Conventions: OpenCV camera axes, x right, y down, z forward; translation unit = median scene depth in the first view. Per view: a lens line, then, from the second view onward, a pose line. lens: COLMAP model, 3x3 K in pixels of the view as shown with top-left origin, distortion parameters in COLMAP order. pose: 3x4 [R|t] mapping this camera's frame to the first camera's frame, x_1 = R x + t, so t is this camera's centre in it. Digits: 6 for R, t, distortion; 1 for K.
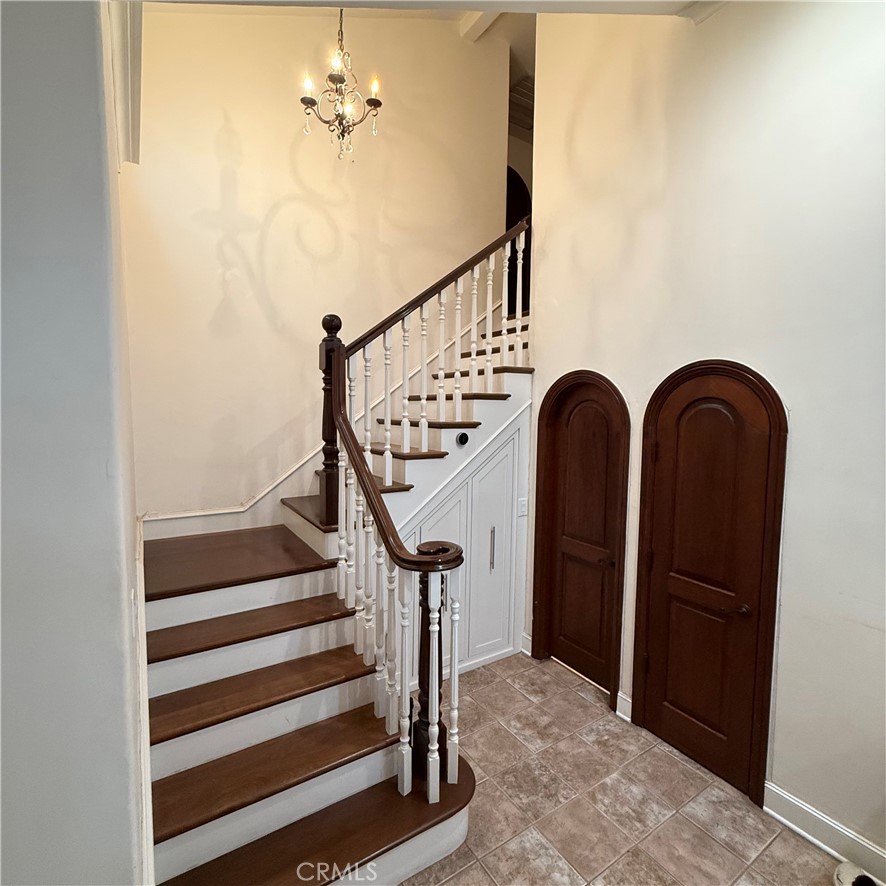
lens RADIAL K [[470.2, 0, 444.5], [0, 470.2, 441.3], [0, 0, 1]] dist [-0.001874, -0.000006]
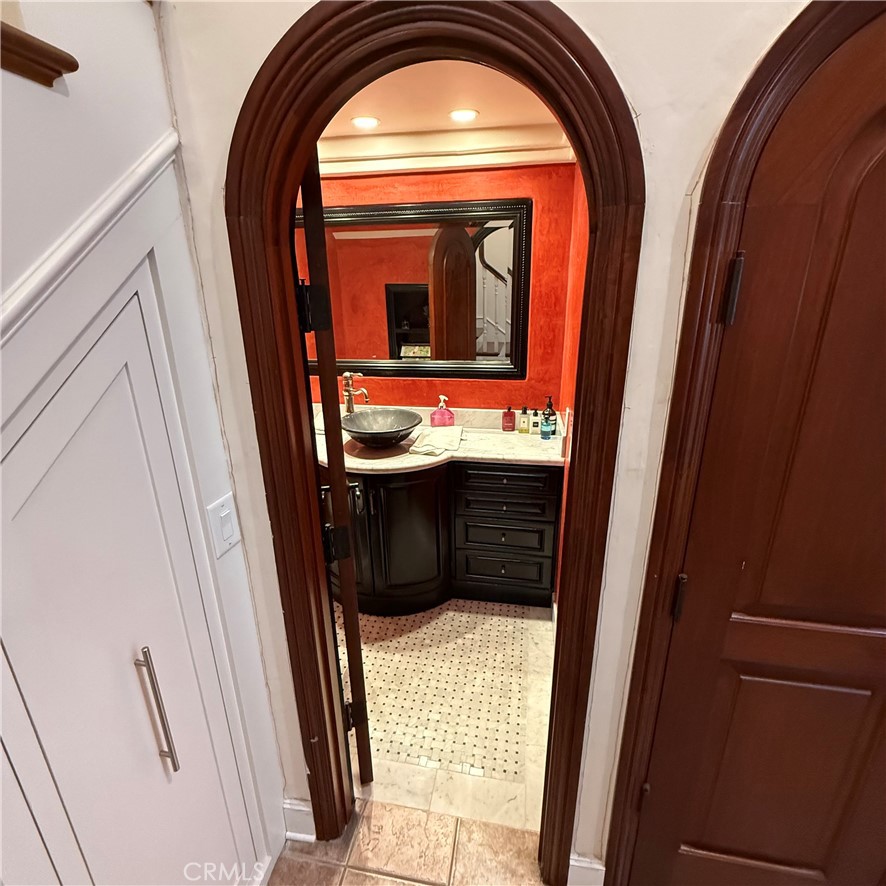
lens RADIAL K [[470.2, 0, 446.3], [0, 470.2, 442.0], [0, 0, 1]] dist [-0.001874, -0.000006]
pose [[0.676789, -0.257097, 0.689824, 0.067094], [0.079829, 0.957141, 0.278405, 0.012001], [-0.731836, -0.133354, 0.668306, 0.705354]]
